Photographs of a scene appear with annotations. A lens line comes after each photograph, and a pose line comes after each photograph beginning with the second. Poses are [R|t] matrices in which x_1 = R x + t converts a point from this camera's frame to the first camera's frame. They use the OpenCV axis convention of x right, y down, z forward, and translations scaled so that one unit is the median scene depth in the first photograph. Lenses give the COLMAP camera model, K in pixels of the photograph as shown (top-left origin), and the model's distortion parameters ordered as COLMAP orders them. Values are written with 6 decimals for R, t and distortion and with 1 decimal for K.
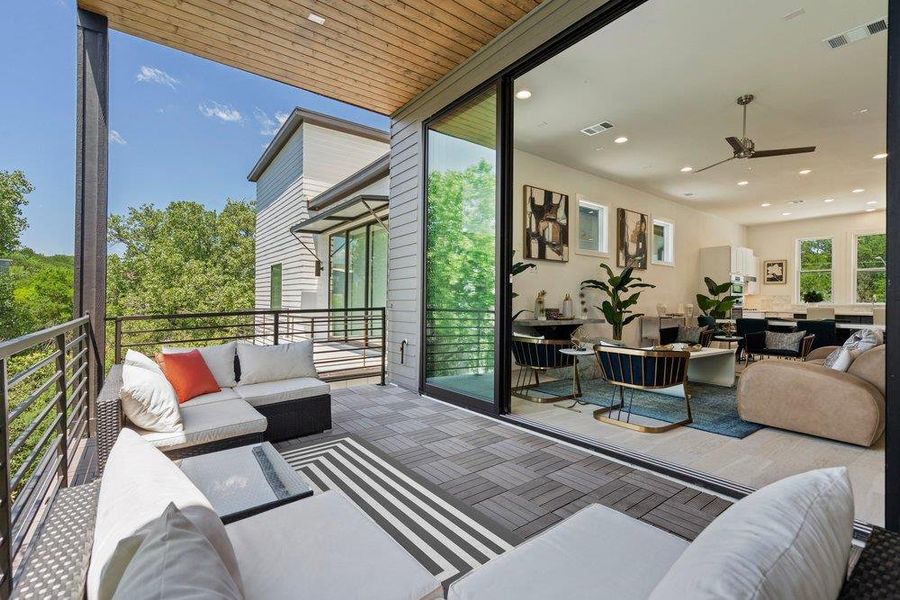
lens RADIAL K [[408.9, 0, 454.3], [0, 408.9, 301.1], [0, 0, 1]] dist [-0.000270, 0.001252]
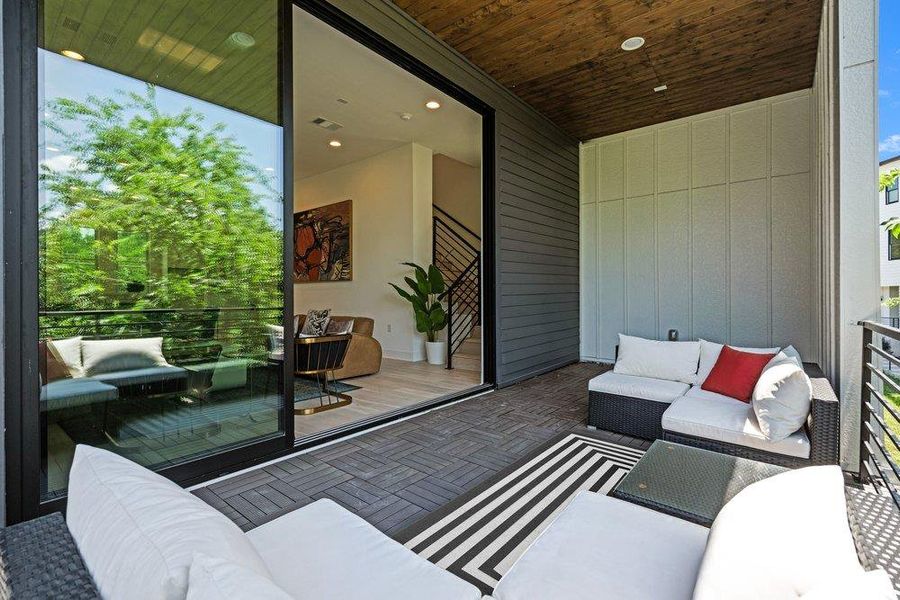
lens RADIAL K [[408.9, 0, 452.1], [0, 408.9, 292.5], [0, 0, 1]] dist [-0.000270, 0.001252]
pose [[-0.228300, -0.005194, 0.973577, -0.784299], [-0.006328, 0.999973, 0.003850, -0.006407], [-0.973570, -0.005282, -0.228326, 1.035266]]
